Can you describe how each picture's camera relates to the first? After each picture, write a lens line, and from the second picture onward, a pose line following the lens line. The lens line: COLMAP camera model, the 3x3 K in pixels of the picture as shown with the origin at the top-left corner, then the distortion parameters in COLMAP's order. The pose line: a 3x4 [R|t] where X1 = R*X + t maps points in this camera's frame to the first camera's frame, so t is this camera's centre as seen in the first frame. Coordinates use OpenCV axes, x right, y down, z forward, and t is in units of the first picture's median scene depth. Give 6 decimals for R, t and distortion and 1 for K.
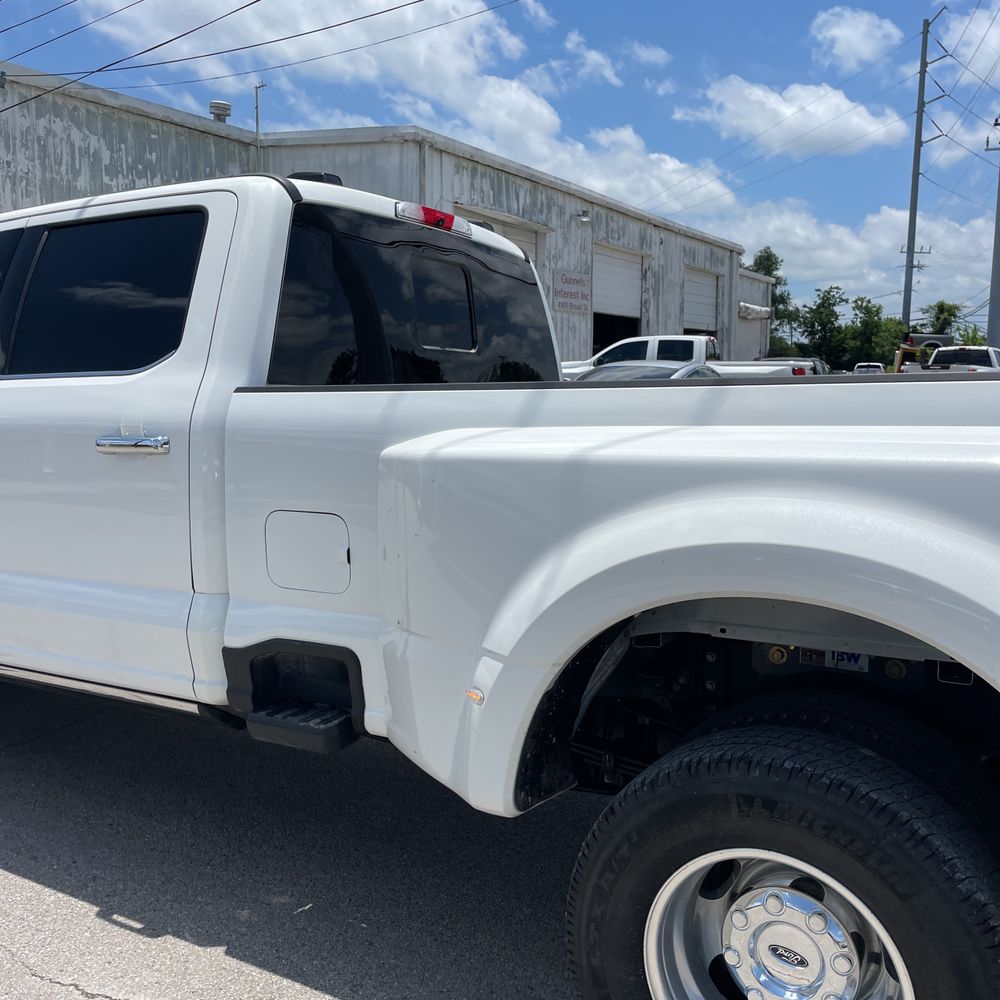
lens RADIAL K [[1004.5, 0, 502.8], [0, 1004.5, 494.3], [0, 0, 1]] dist [0.051148, -0.047686]
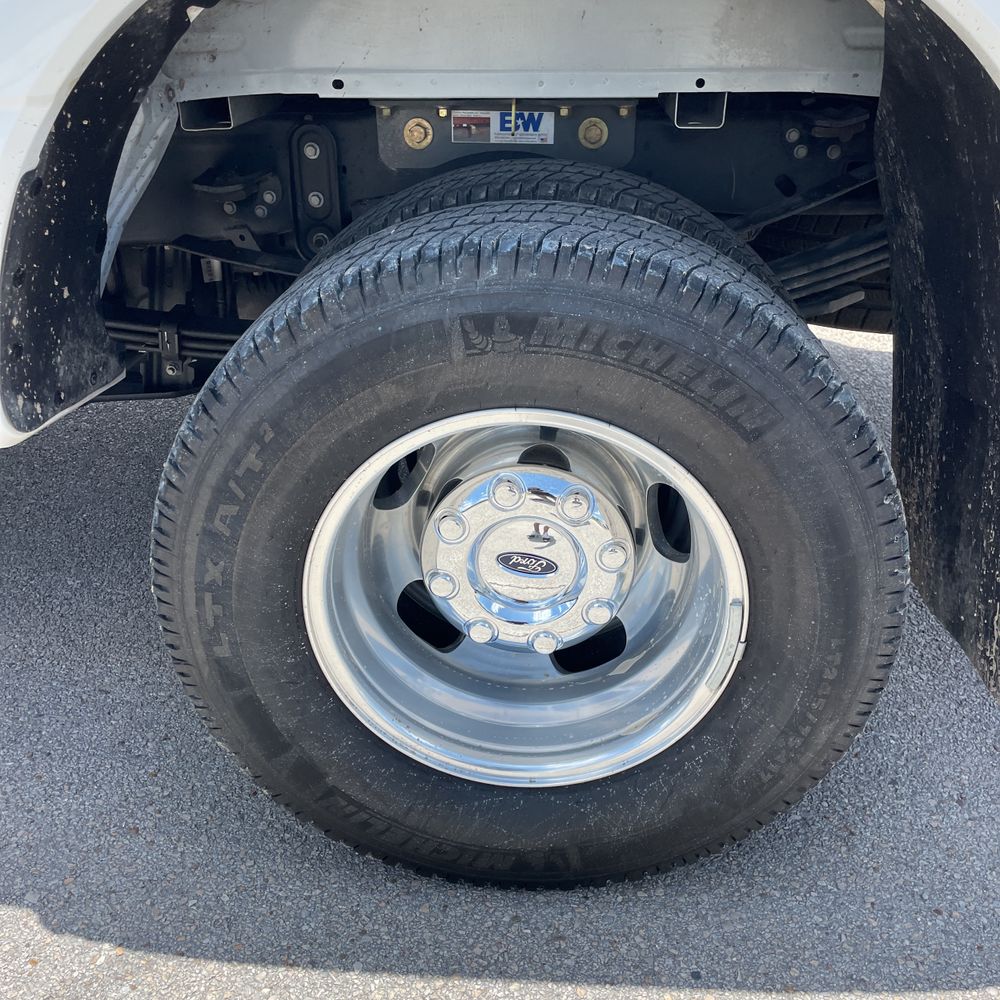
lens RADIAL K [[994.3, 0, 510.9], [0, 994.3, 494.4], [0, 0, 1]] dist [0.079267, -0.114968]
pose [[0.883006, -0.204878, 0.422286, 0.015094], [0.037752, 0.927789, 0.371190, 0.179634], [-0.467841, -0.311821, 0.826978, 0.497426]]
